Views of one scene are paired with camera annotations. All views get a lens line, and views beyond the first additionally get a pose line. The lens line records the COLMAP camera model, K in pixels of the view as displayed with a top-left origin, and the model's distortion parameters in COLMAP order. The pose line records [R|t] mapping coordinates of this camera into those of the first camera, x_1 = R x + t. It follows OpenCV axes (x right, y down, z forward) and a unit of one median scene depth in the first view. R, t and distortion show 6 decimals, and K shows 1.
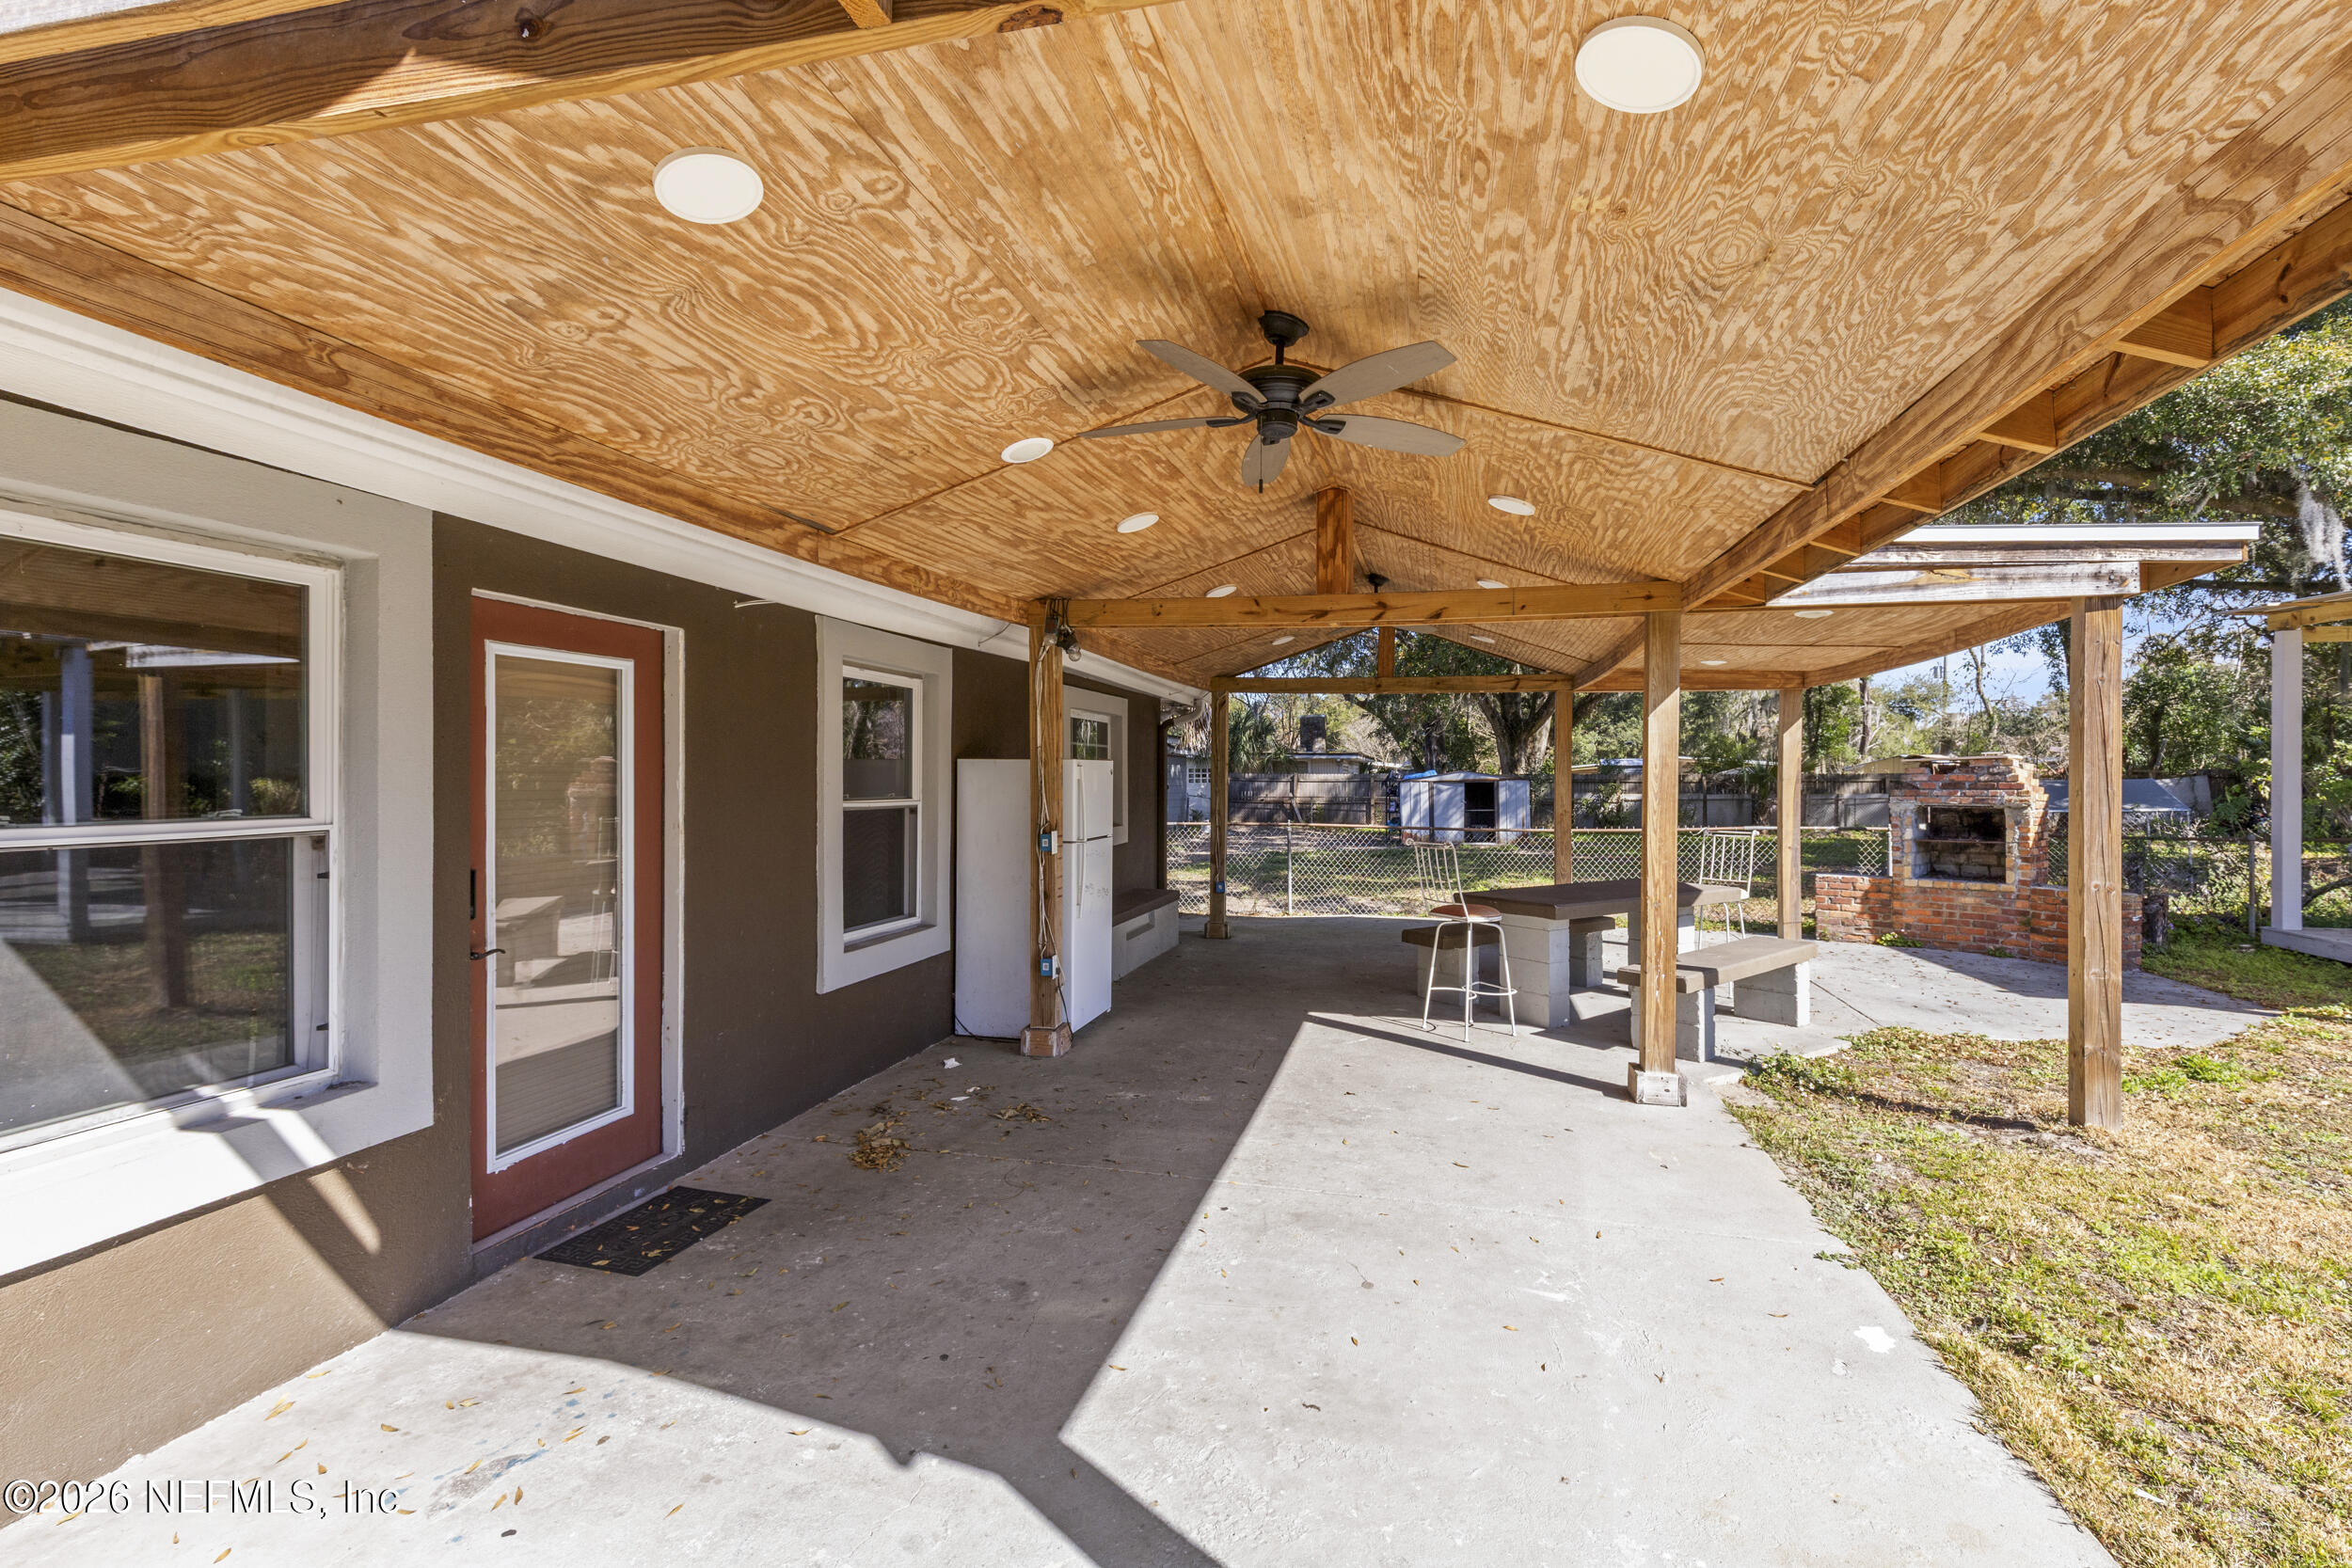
lens RADIAL K [[1068.0, 0, 1217.5], [0, 1068.0, 772.5], [0, 0, 1]] dist [-0.011804, 0.000067]
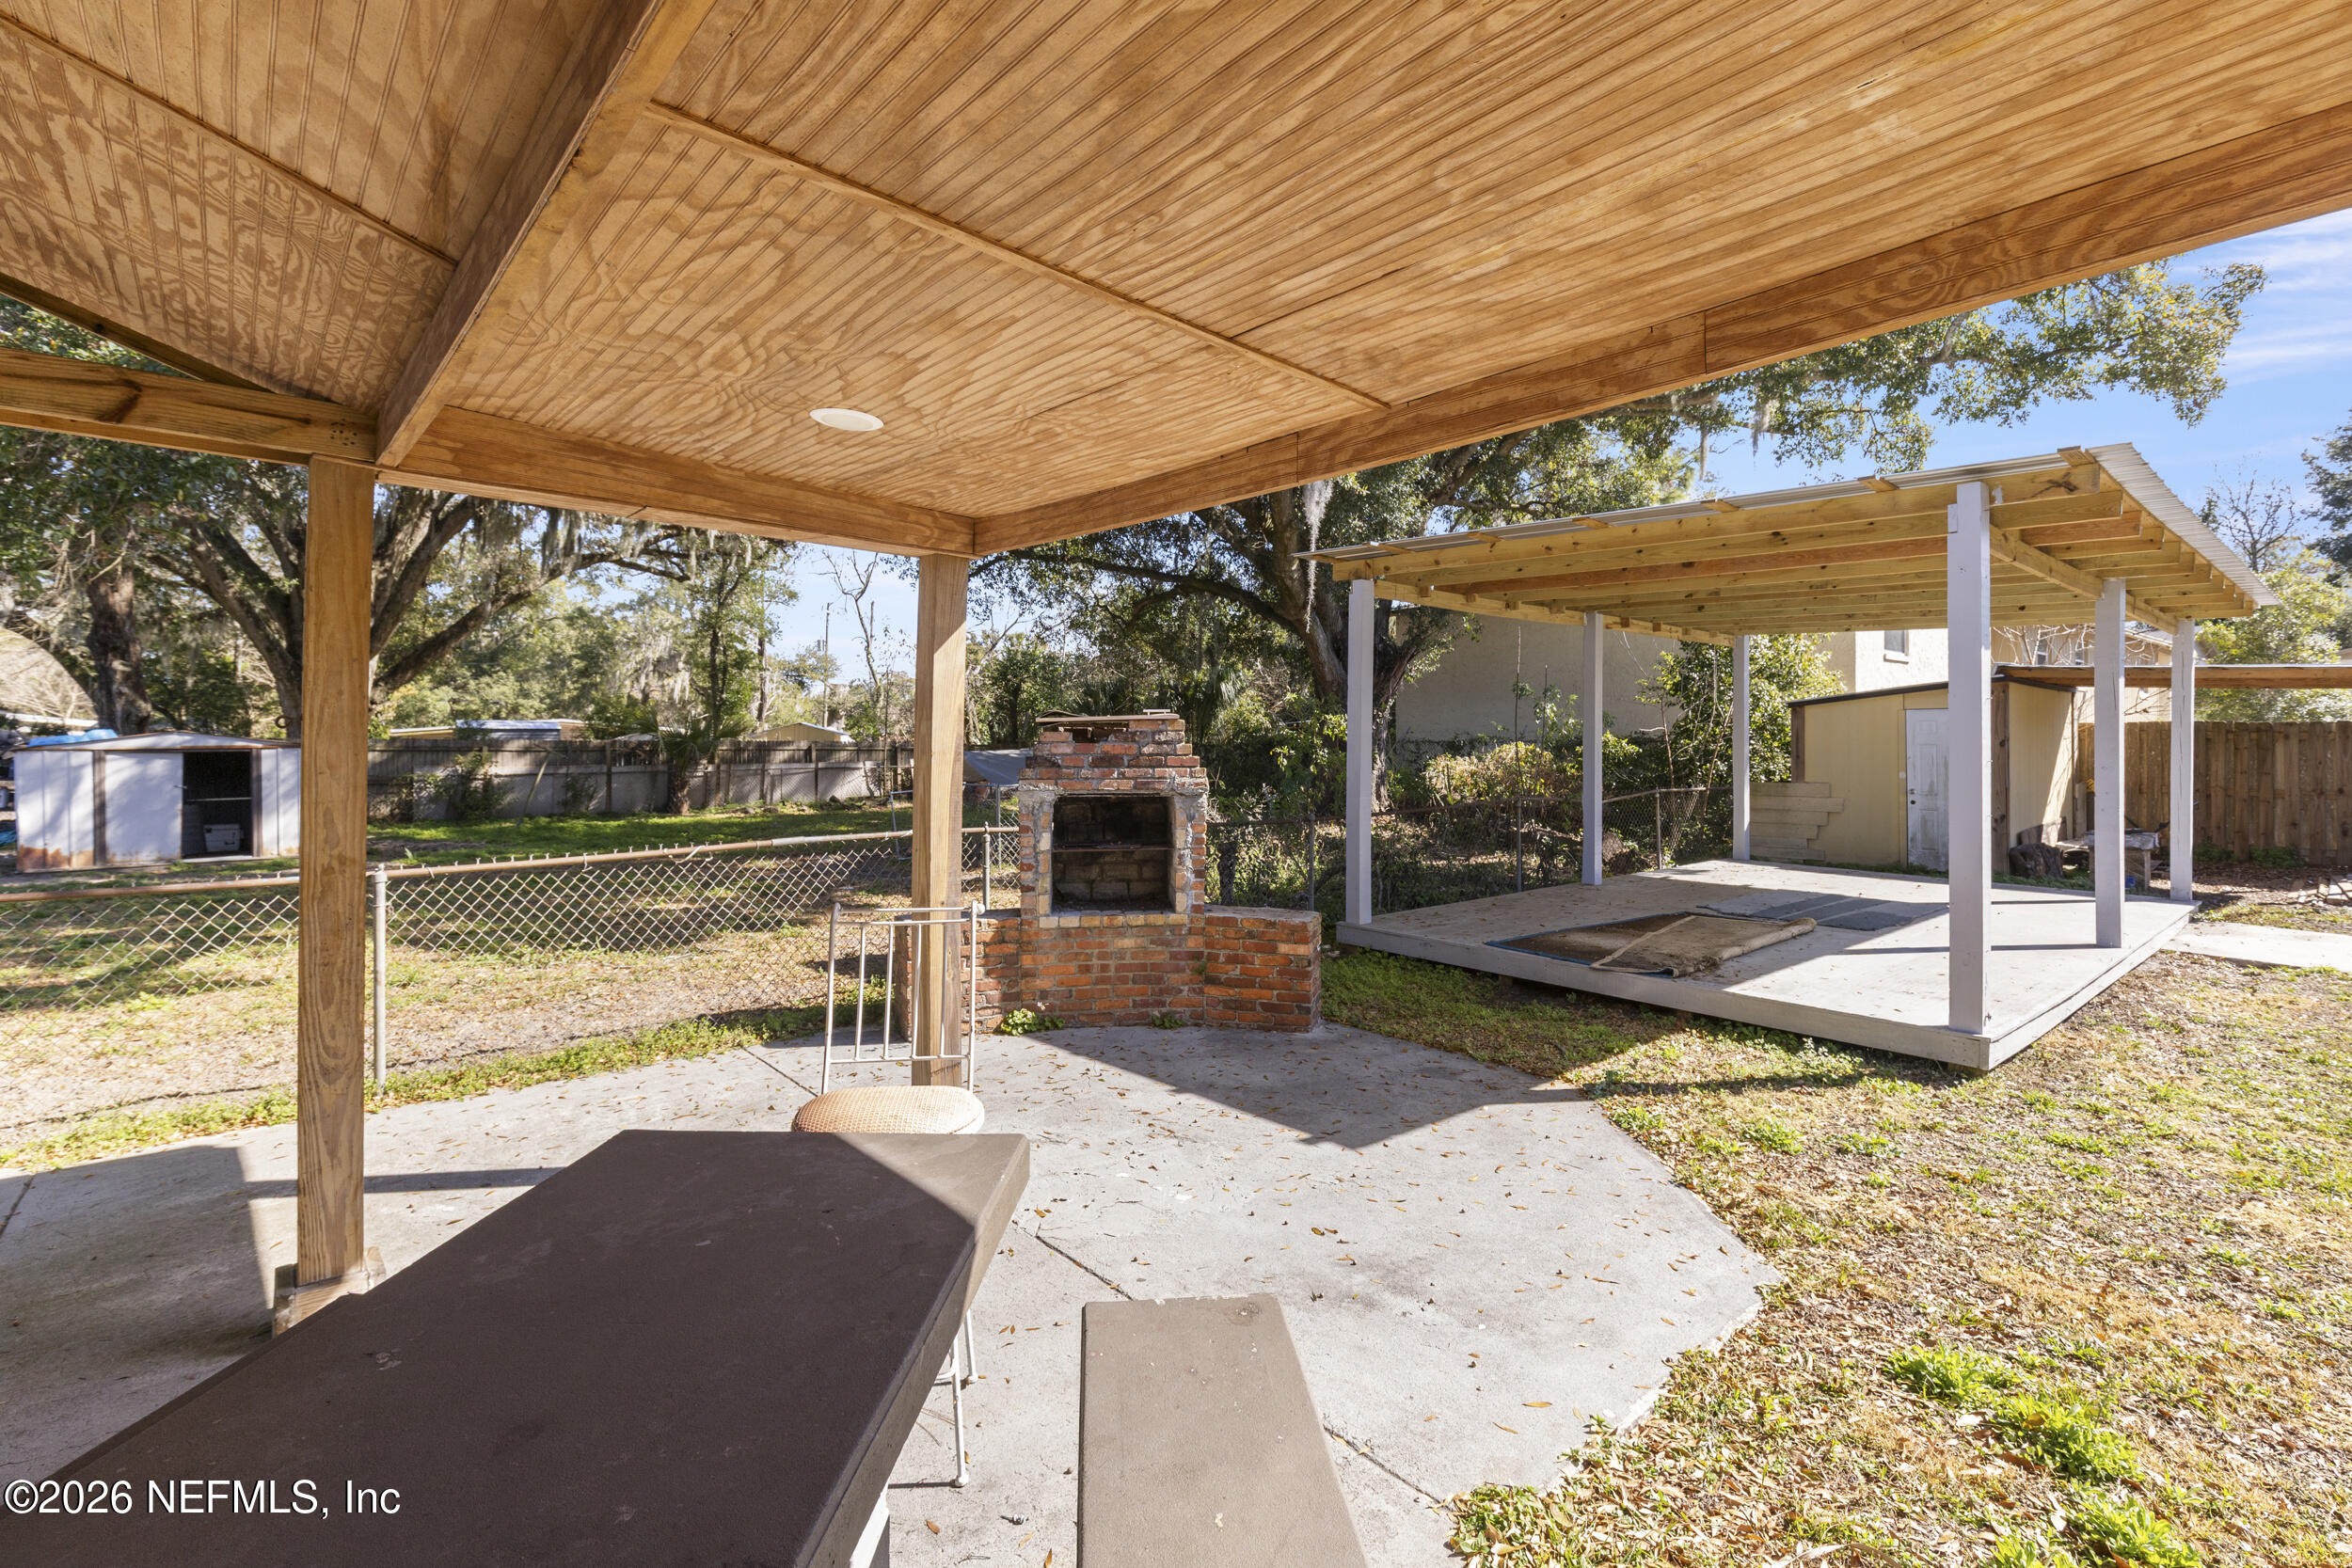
lens RADIAL K [[1060.9, 0, 1168.0], [0, 1060.9, 735.8], [0, 0, 1]] dist [0.001231, 0.000153]
pose [[0.592695, 0.010285, 0.805362, 0.203620], [-0.007739, 0.999945, -0.007075, 0.001315], [-0.805390, -0.002039, 0.592742, 0.582181]]
